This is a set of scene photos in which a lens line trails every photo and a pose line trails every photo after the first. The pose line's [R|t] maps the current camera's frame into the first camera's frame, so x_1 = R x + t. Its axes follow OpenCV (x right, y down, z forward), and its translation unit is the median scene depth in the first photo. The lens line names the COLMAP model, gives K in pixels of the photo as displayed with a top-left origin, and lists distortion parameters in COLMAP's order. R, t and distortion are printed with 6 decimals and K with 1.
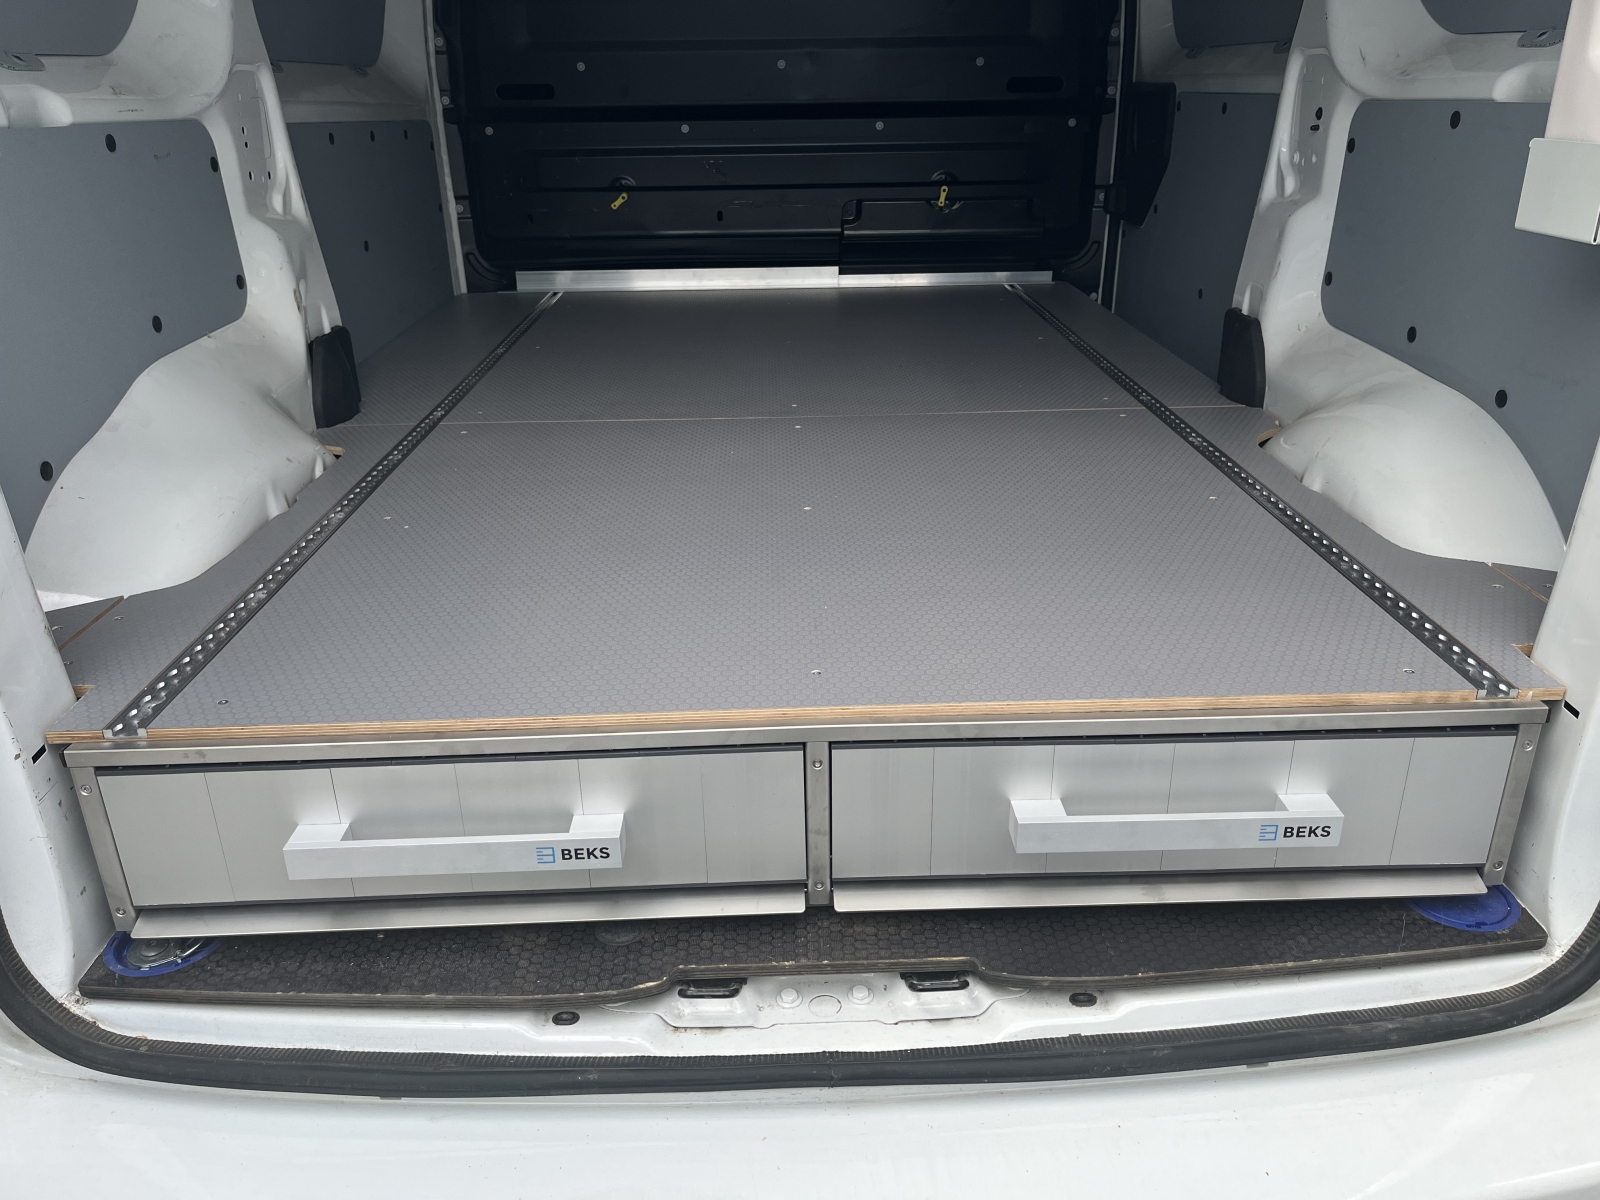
lens RADIAL K [[1212.1, 0, 799.9], [0, 1212.1, 607.5], [0, 0, 1]] dist [0.058784, -0.077225]
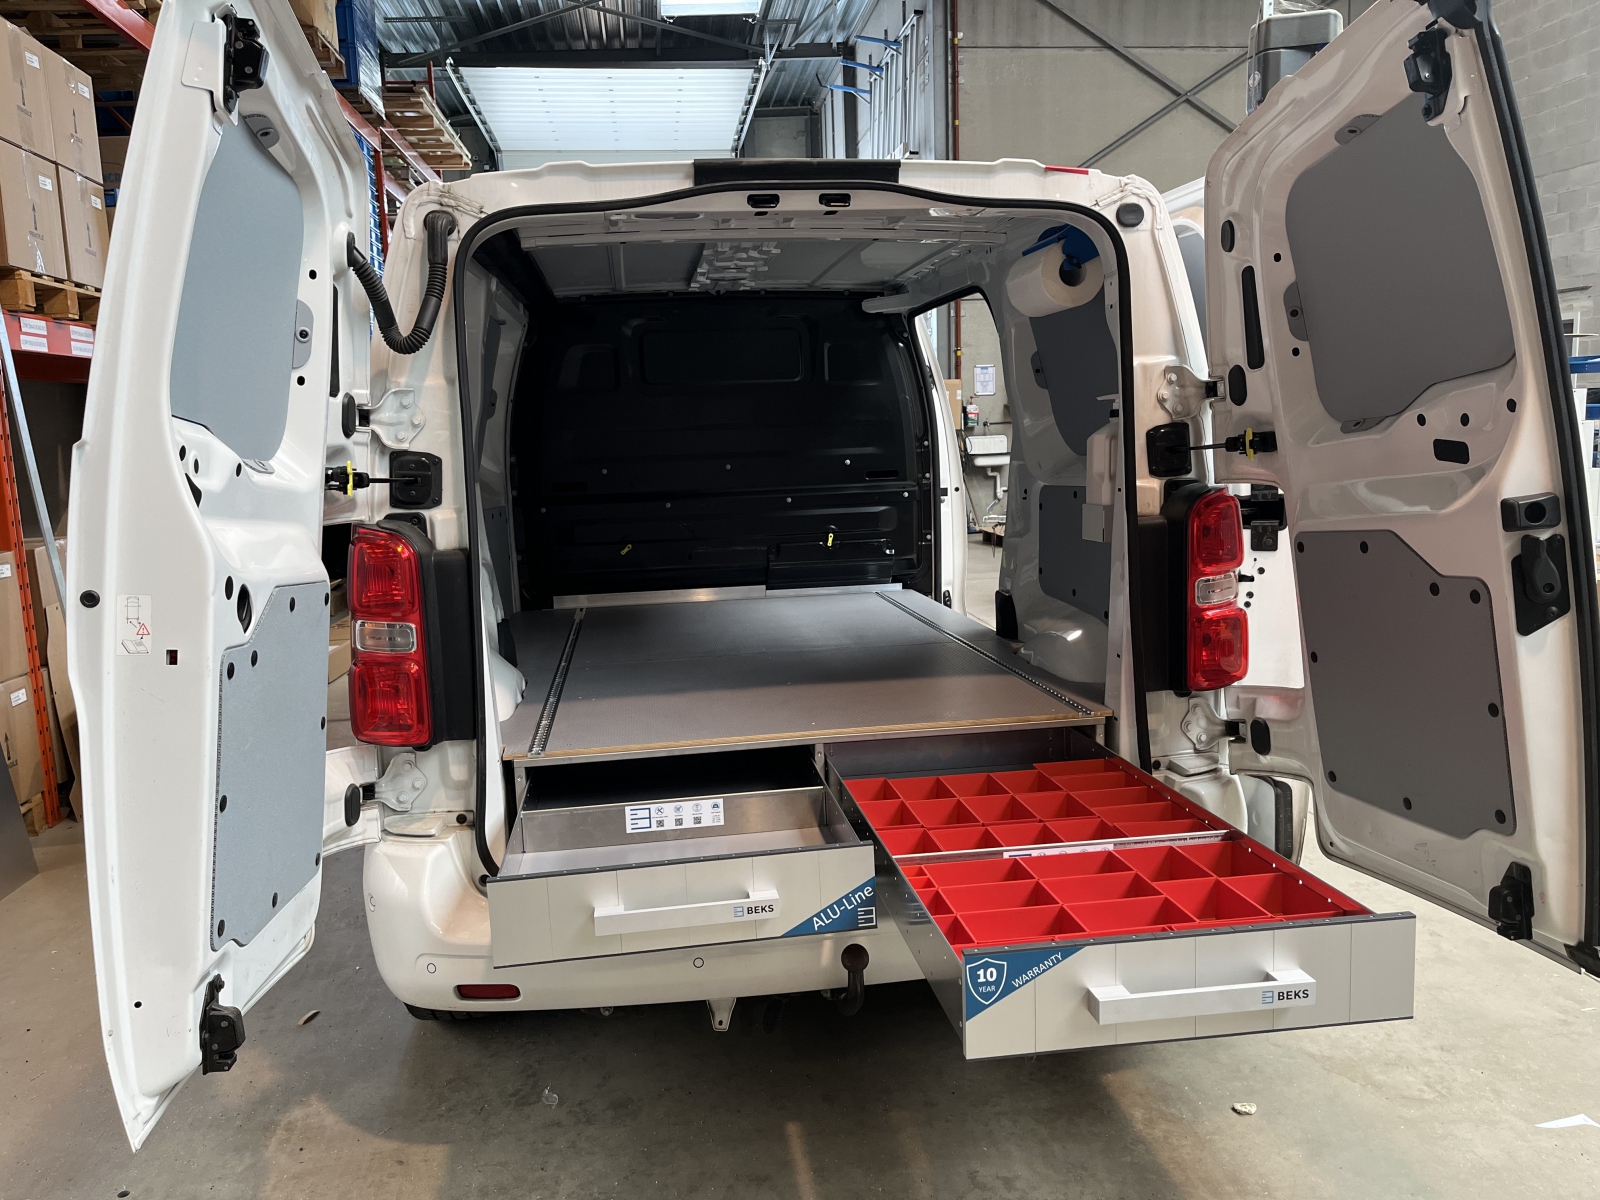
lens RADIAL K [[1212.1, 0, 812.4], [0, 1212.1, 615.3], [0, 0, 1]] dist [0.058784, -0.077225]
pose [[0.992286, -0.039532, 0.117496, -0.192376], [0.069758, 0.961554, -0.265608, 0.349826], [-0.102479, 0.271756, 0.956894, -0.963229]]
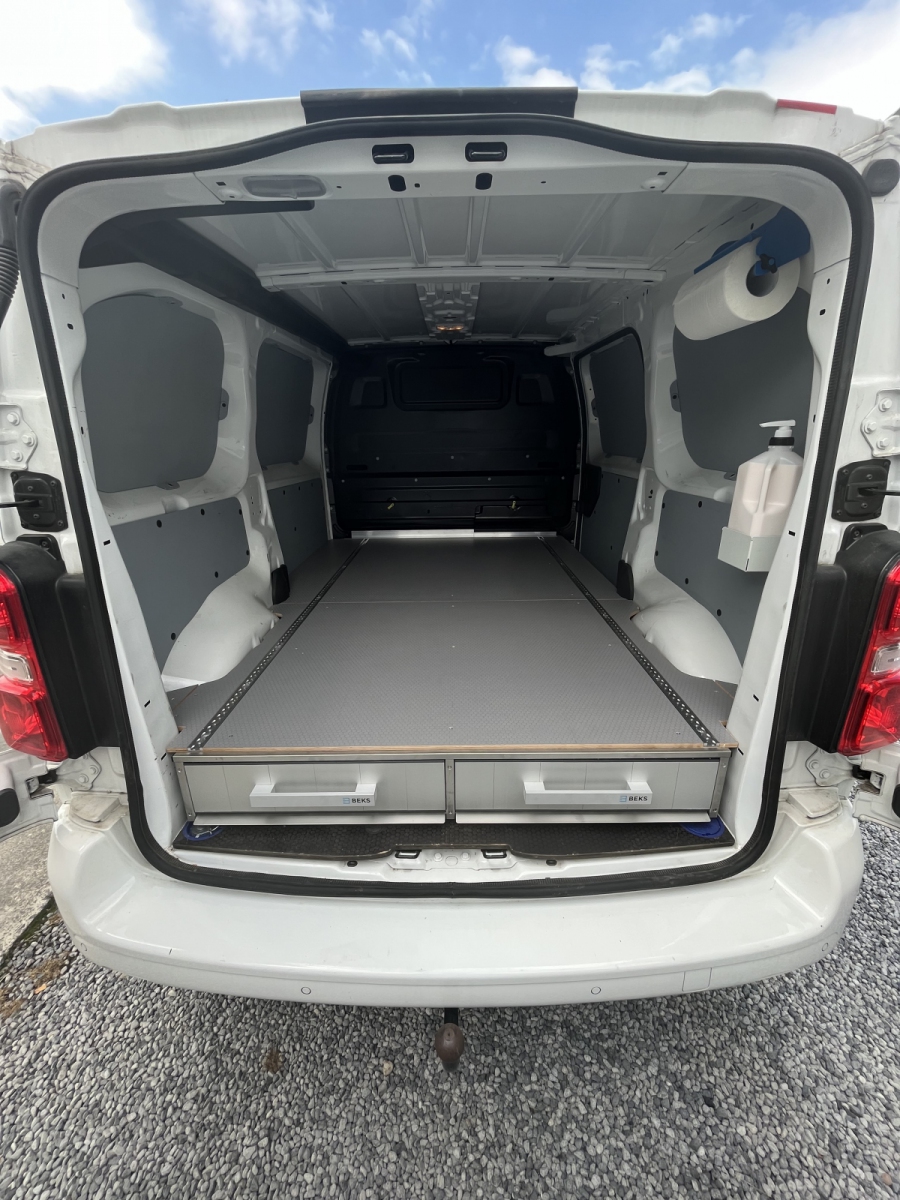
lens RADIAL K [[483.9, 0, 444.4], [0, 483.9, 598.5], [0, 0, 1]] dist [-0.005929, 0.002493]
pose [[0.999069, 0.013742, -0.040898, 0.027230], [-0.016967, 0.996684, -0.079580, -0.101768], [0.039669, 0.080200, 0.995989, -0.047842]]
